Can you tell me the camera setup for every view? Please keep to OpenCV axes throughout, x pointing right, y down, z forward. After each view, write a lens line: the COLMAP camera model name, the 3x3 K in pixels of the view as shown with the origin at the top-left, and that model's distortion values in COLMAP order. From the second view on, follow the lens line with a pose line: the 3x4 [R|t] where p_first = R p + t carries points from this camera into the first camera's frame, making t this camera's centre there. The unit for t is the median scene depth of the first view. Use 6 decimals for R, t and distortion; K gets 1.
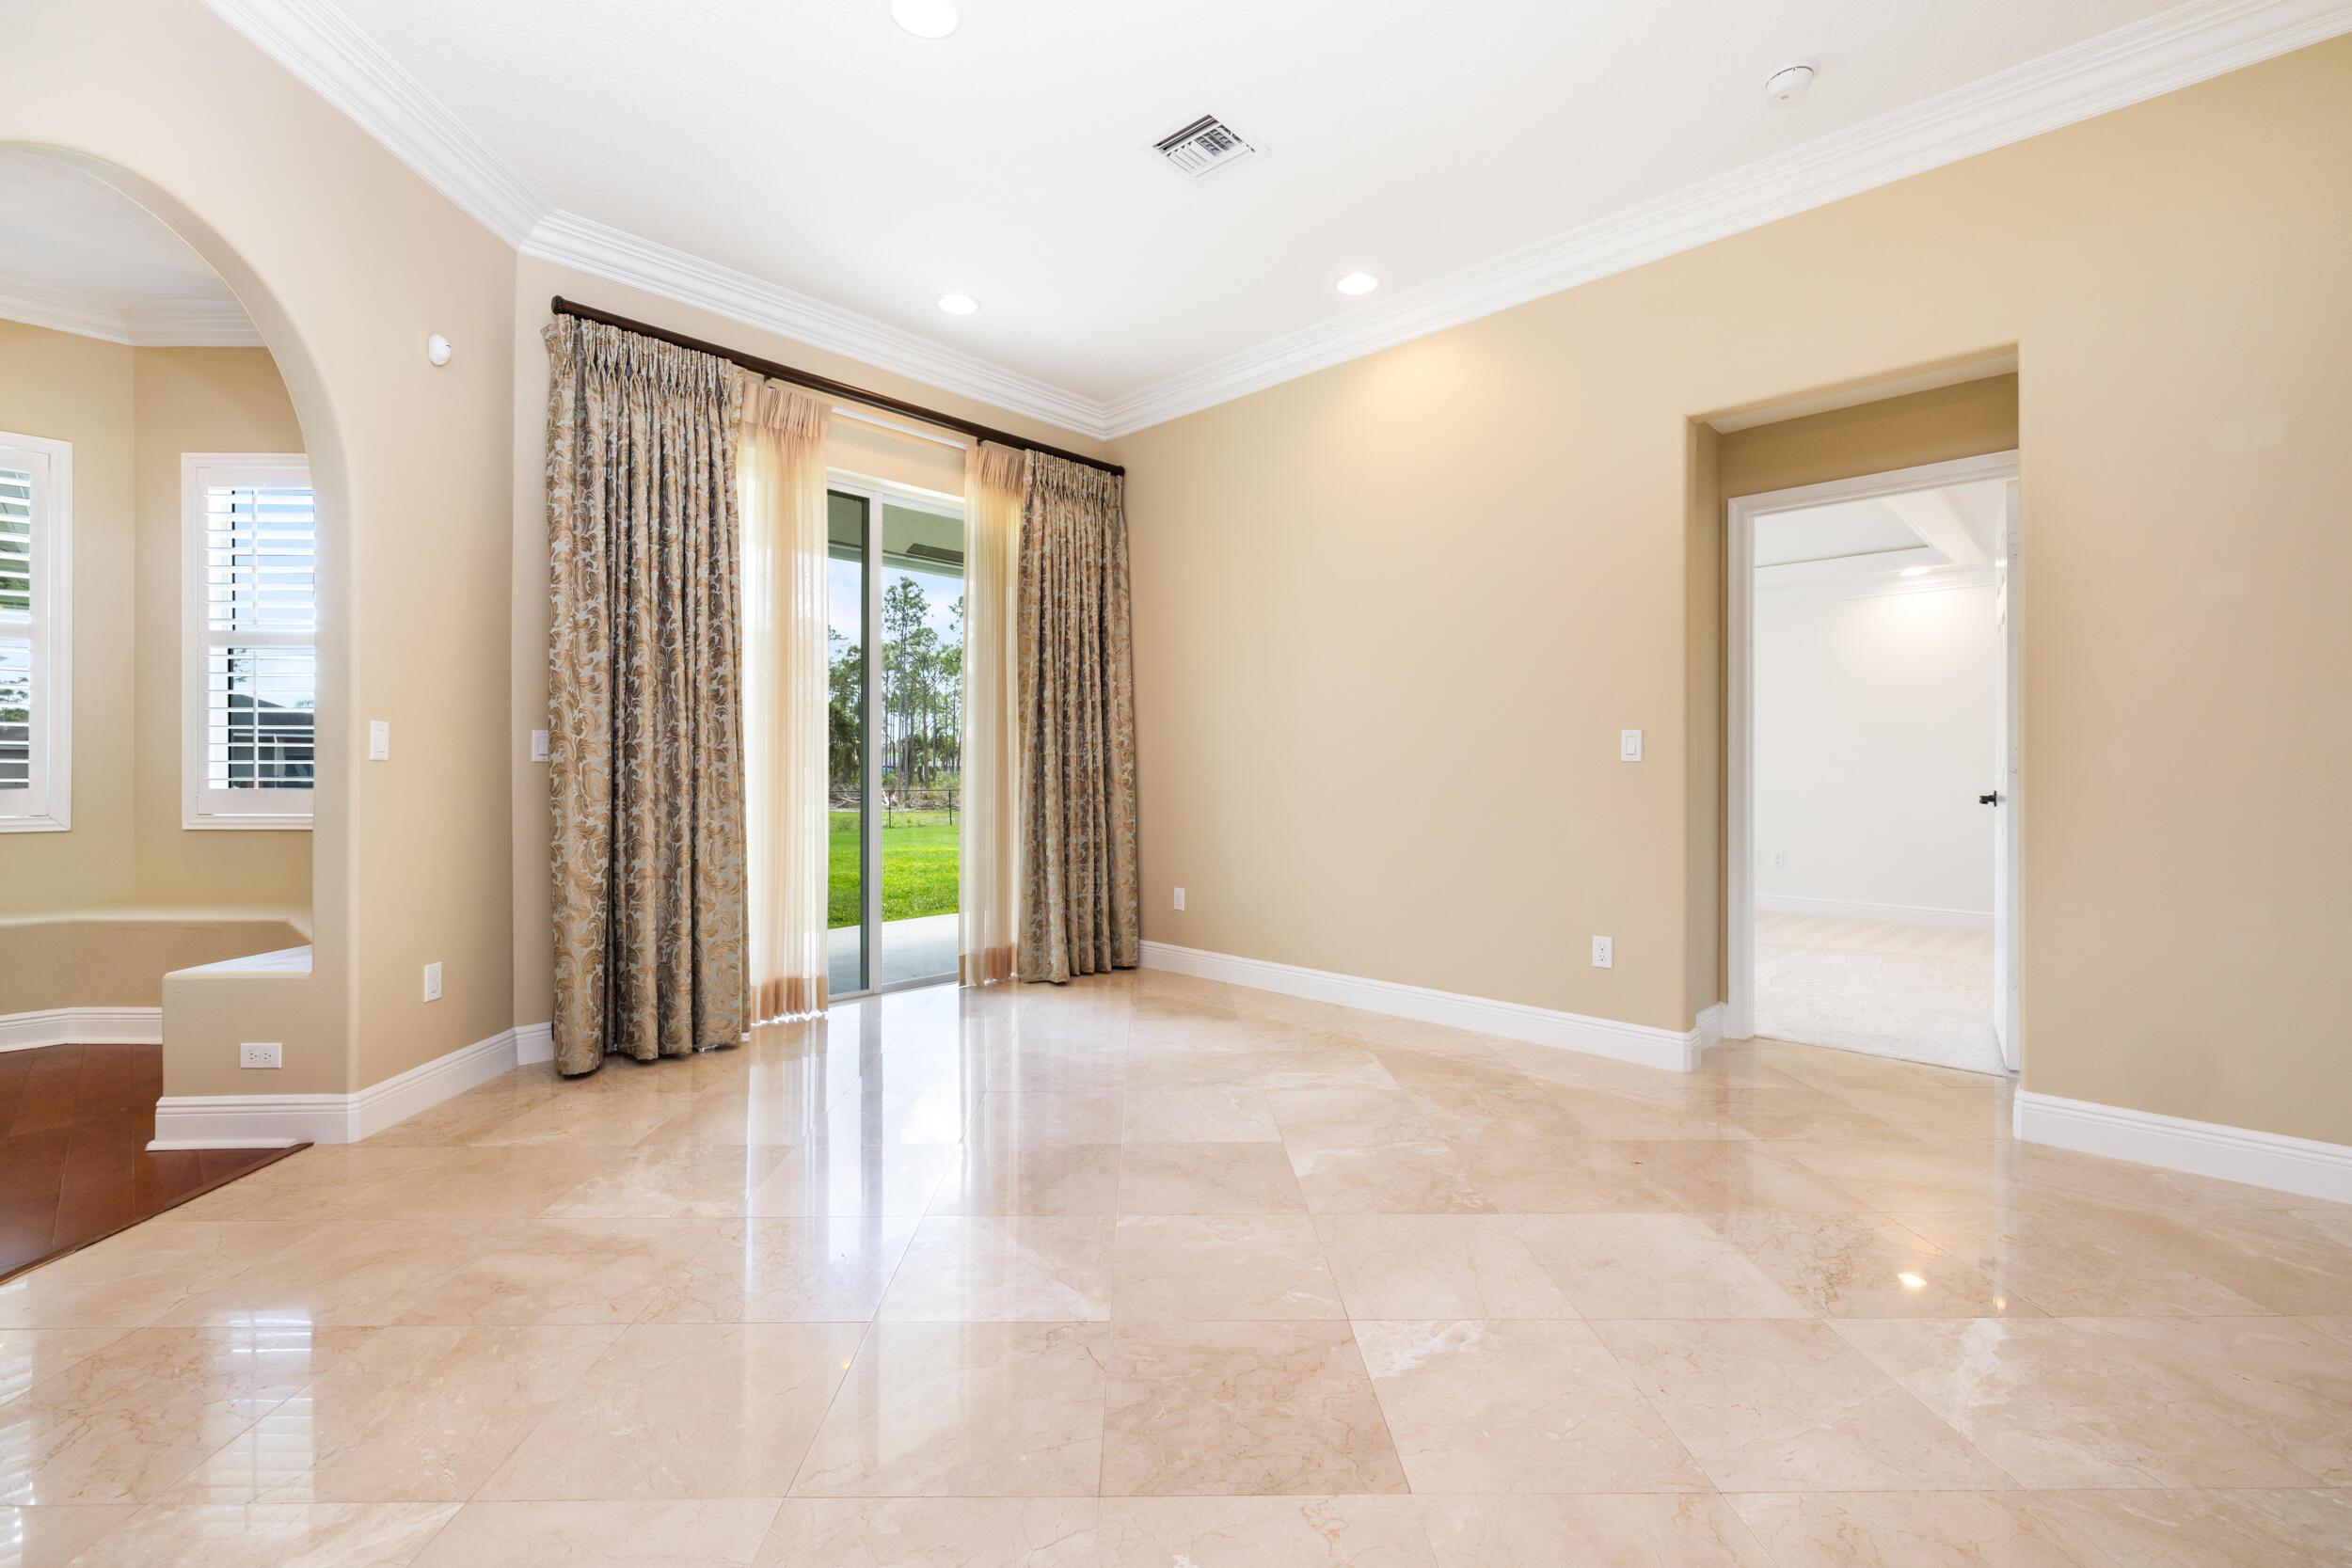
lens RADIAL K [[1001.8, 0, 1160.7], [0, 1001.8, 770.4], [0, 0, 1]] dist [-0.001093, 0.000475]
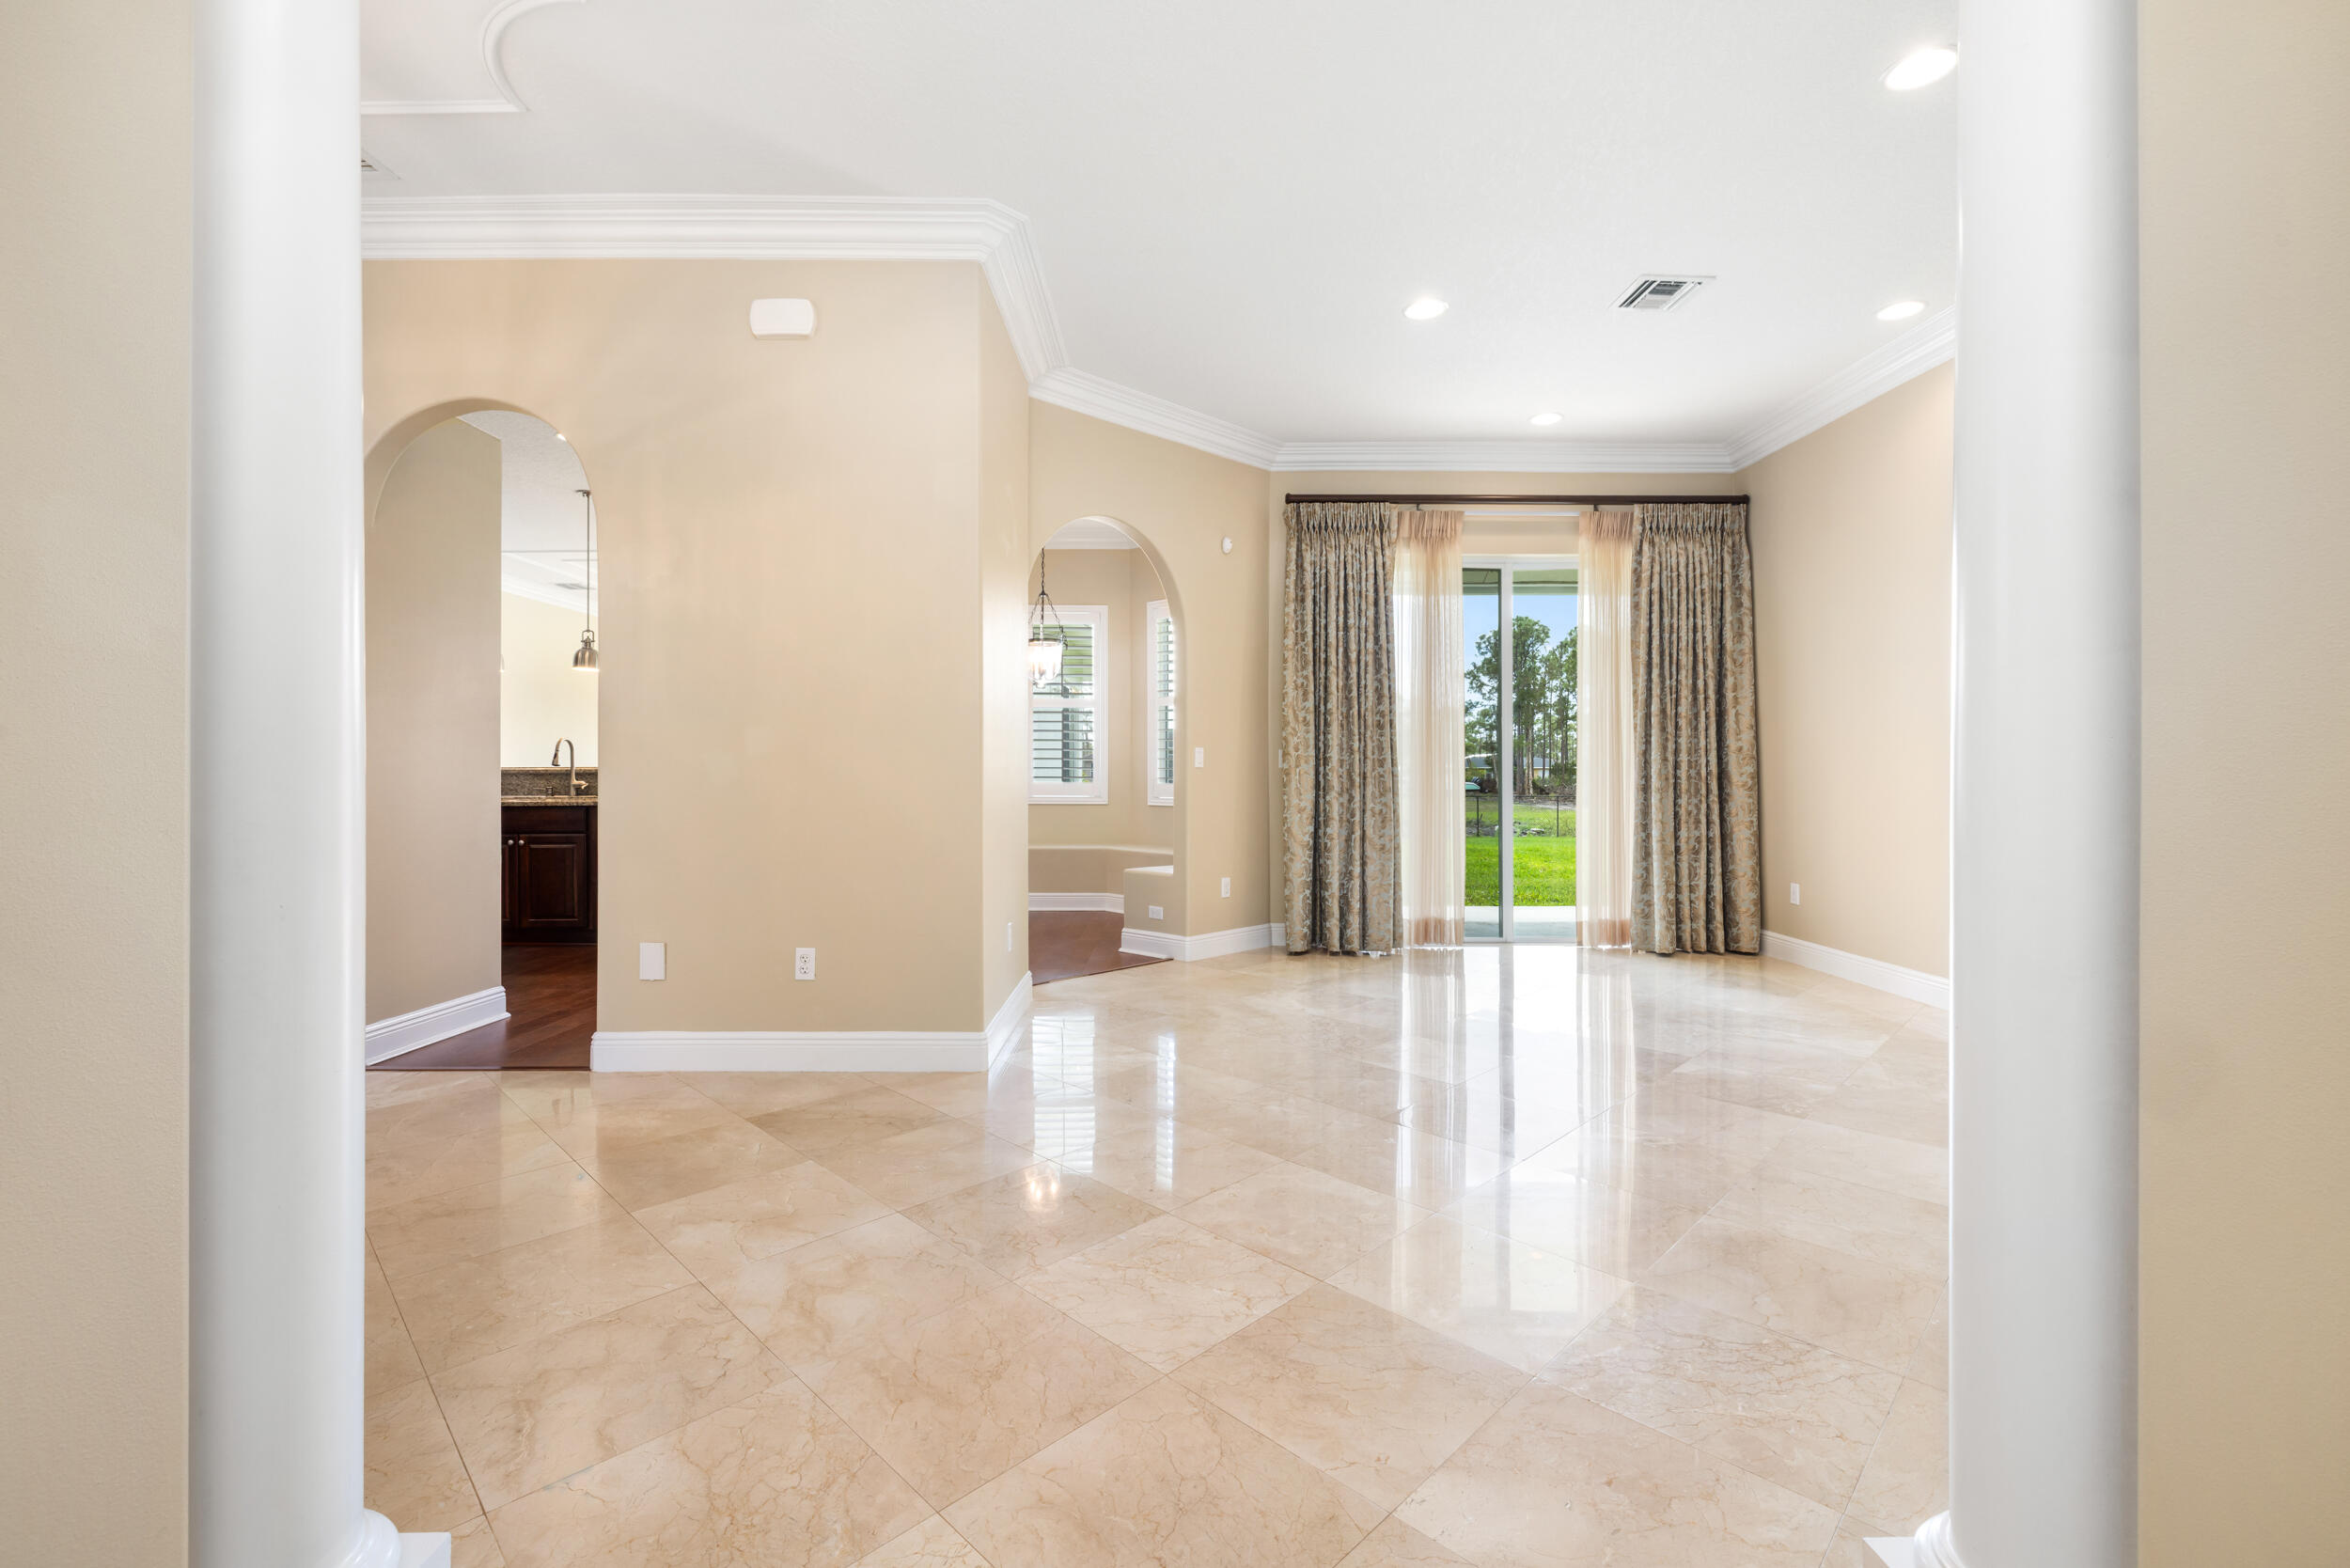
lens RADIAL K [[1041.4, 0, 1180.8], [0, 1041.4, 775.6], [0, 0, 1]] dist [-0.000058, 0.000110]
pose [[0.699642, 0.000594, -0.714493, 0.483598], [-0.000505, 1.000000, 0.000338, 0.003396], [0.714493, 0.000124, 0.699643, -0.330887]]
